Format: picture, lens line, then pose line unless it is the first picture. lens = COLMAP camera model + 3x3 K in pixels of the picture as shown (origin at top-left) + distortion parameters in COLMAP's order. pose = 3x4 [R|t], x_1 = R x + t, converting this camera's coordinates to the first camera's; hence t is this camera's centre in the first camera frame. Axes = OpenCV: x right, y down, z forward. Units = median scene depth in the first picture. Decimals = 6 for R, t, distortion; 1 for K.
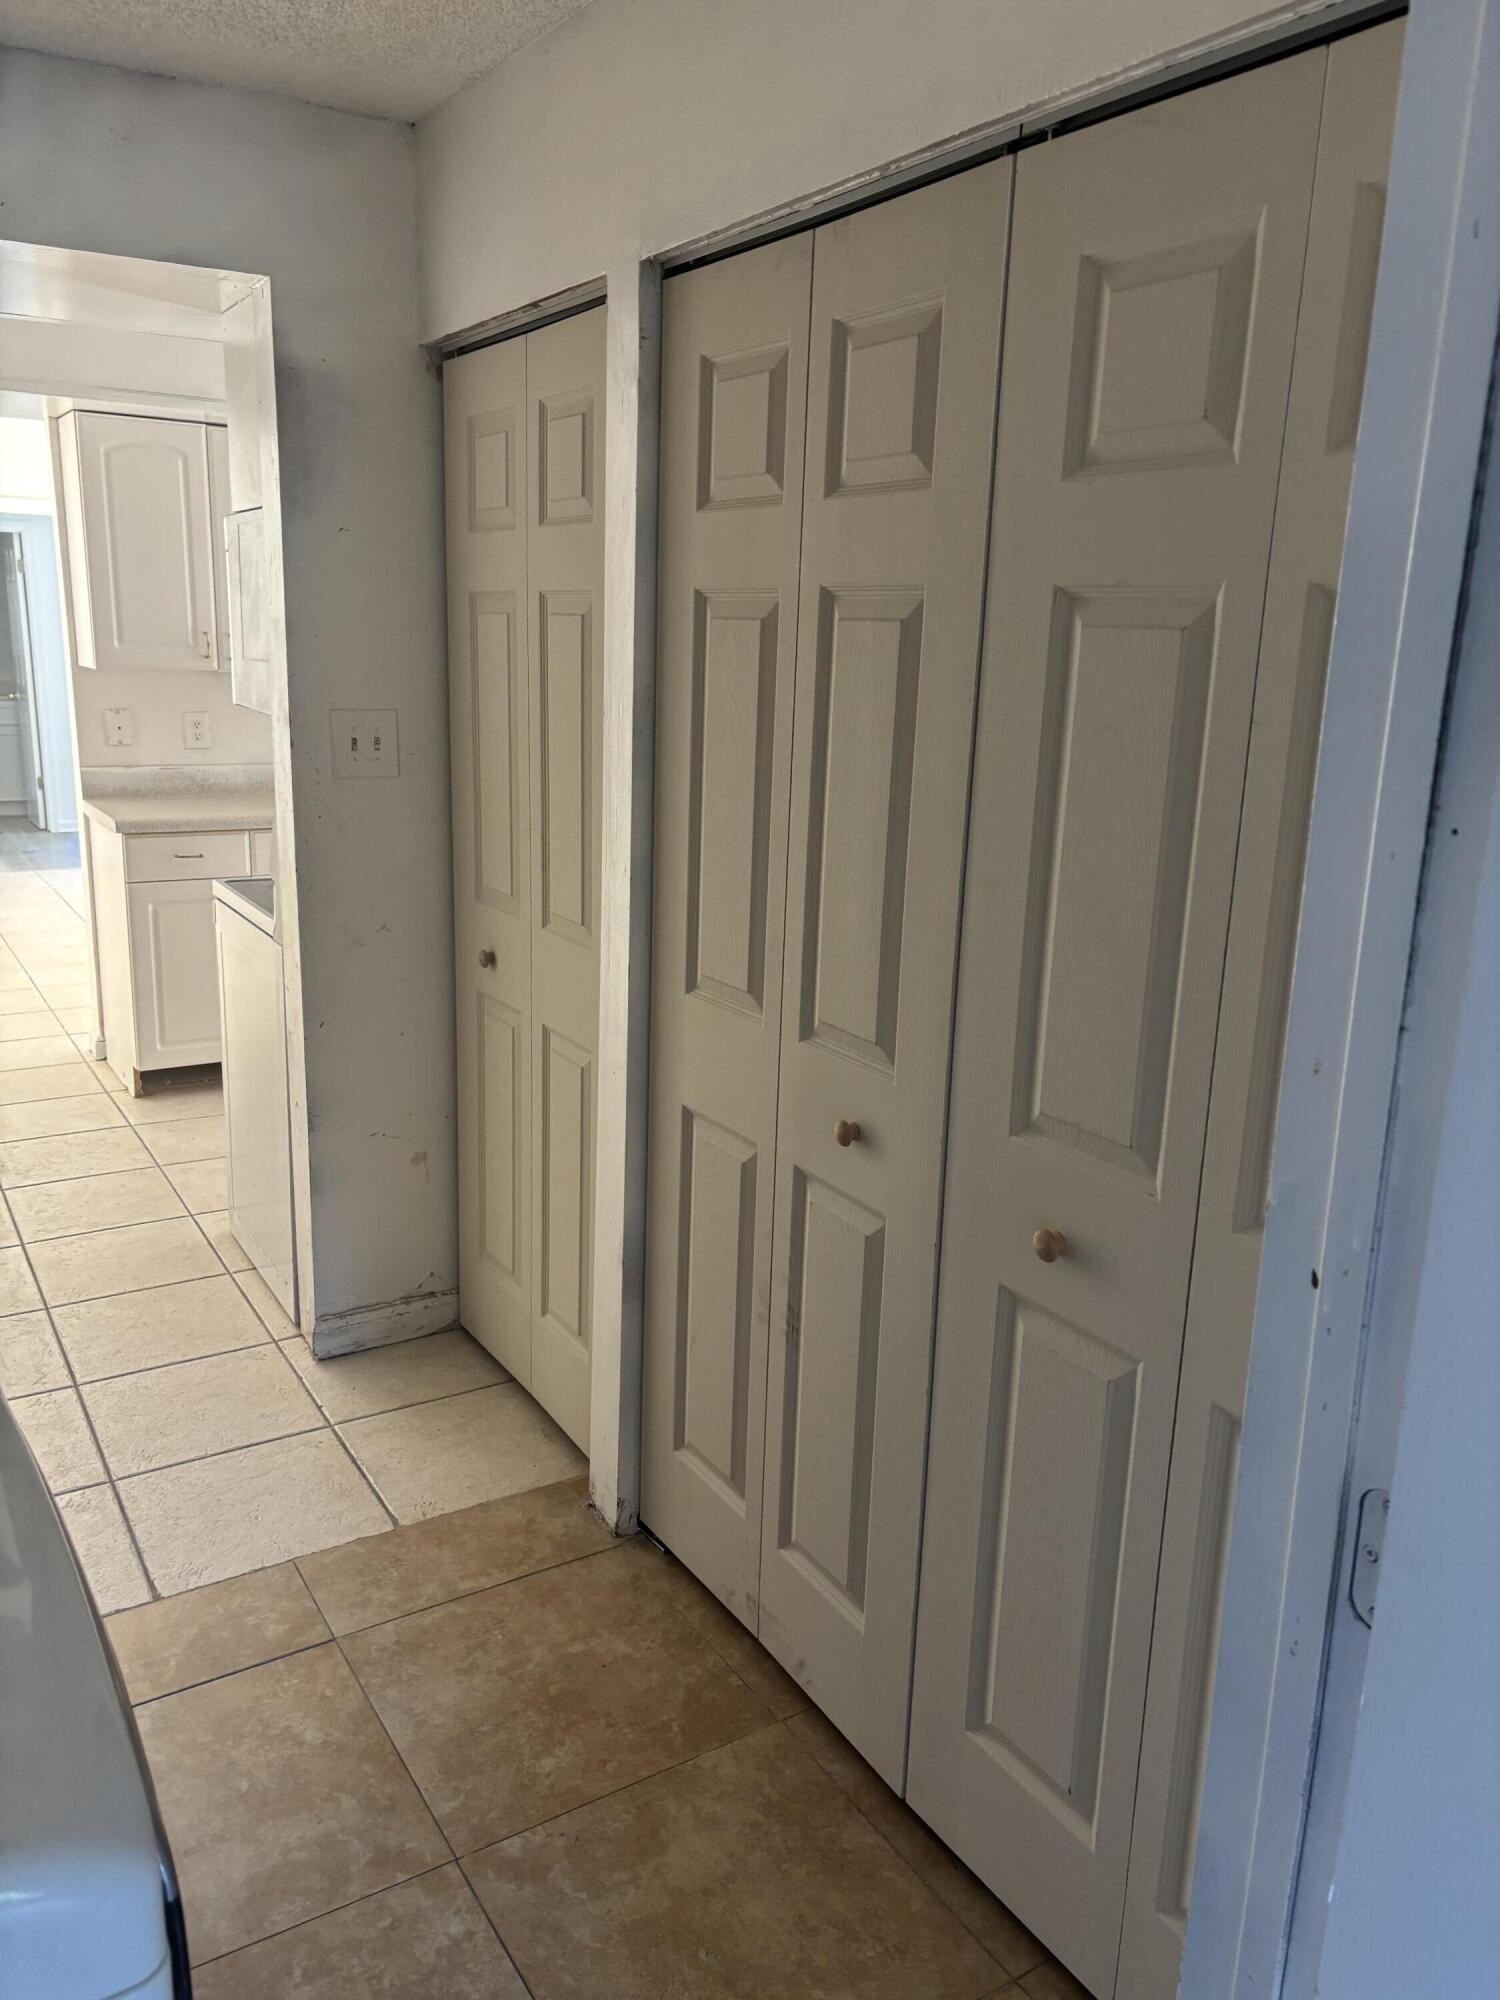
lens RADIAL K [[1521.1, 0, 722.3], [0, 1521.1, 1003.2], [0, 0, 1]] dist [0.062319, -0.054035]
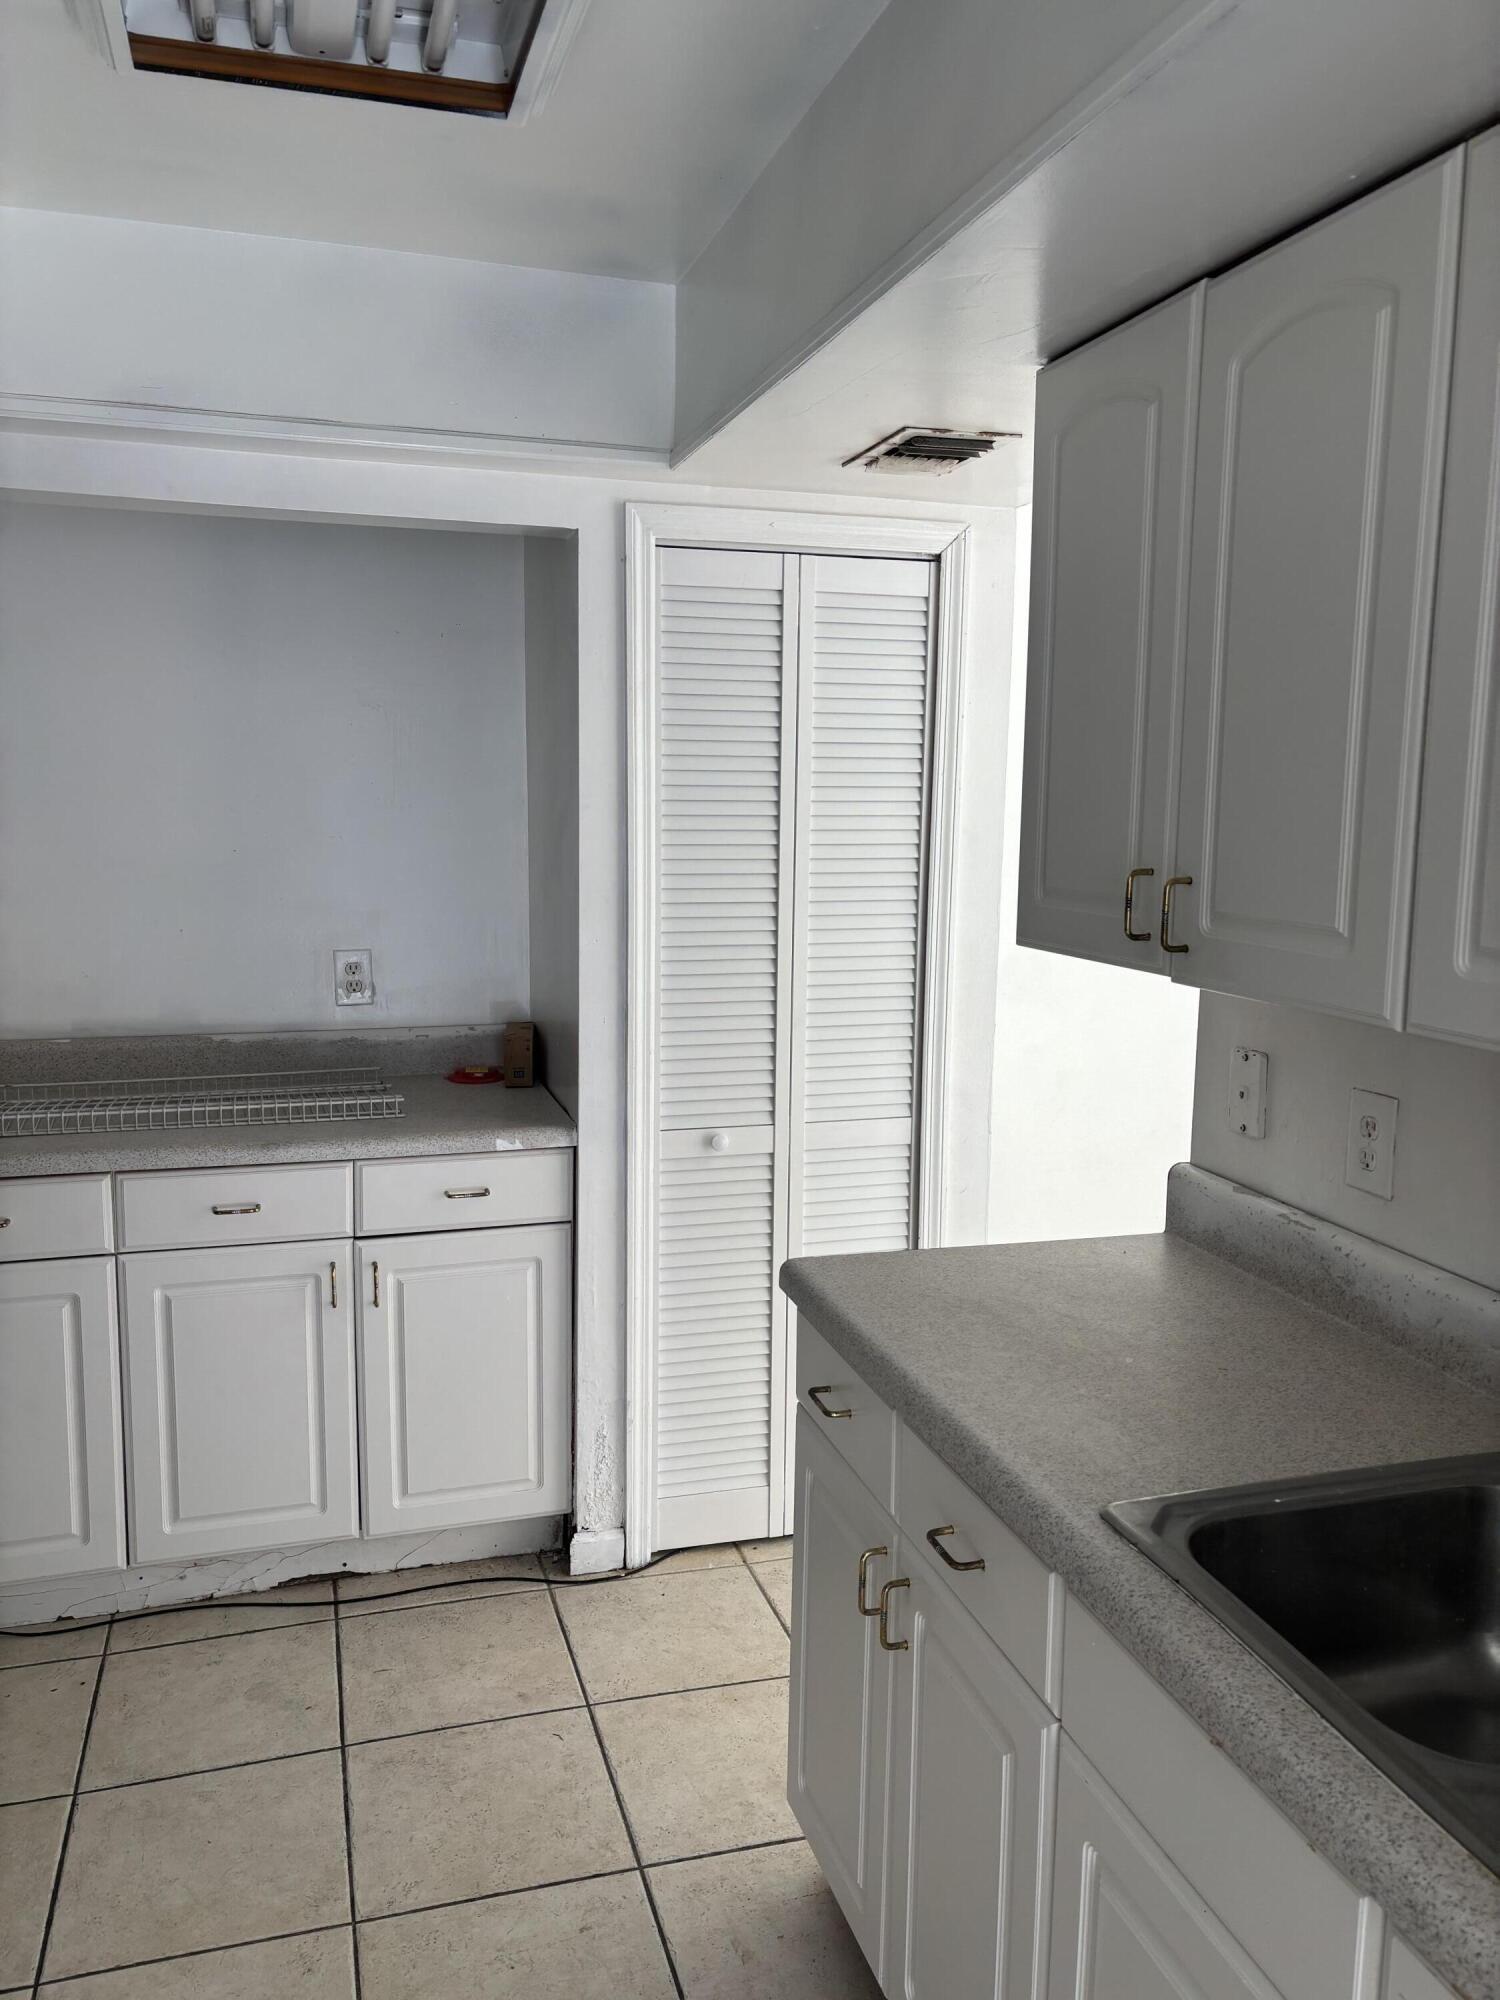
lens RADIAL K [[1521.1, 0, 722.3], [0, 1521.1, 1003.2], [0, 0, 1]] dist [0.062319, -0.054035]
pose [[-0.269944, 0.098377, -0.957837, 0.035683], [-0.248306, 0.954009, 0.167963, -0.245506], [0.930309, 0.283178, -0.233102, 0.993188]]
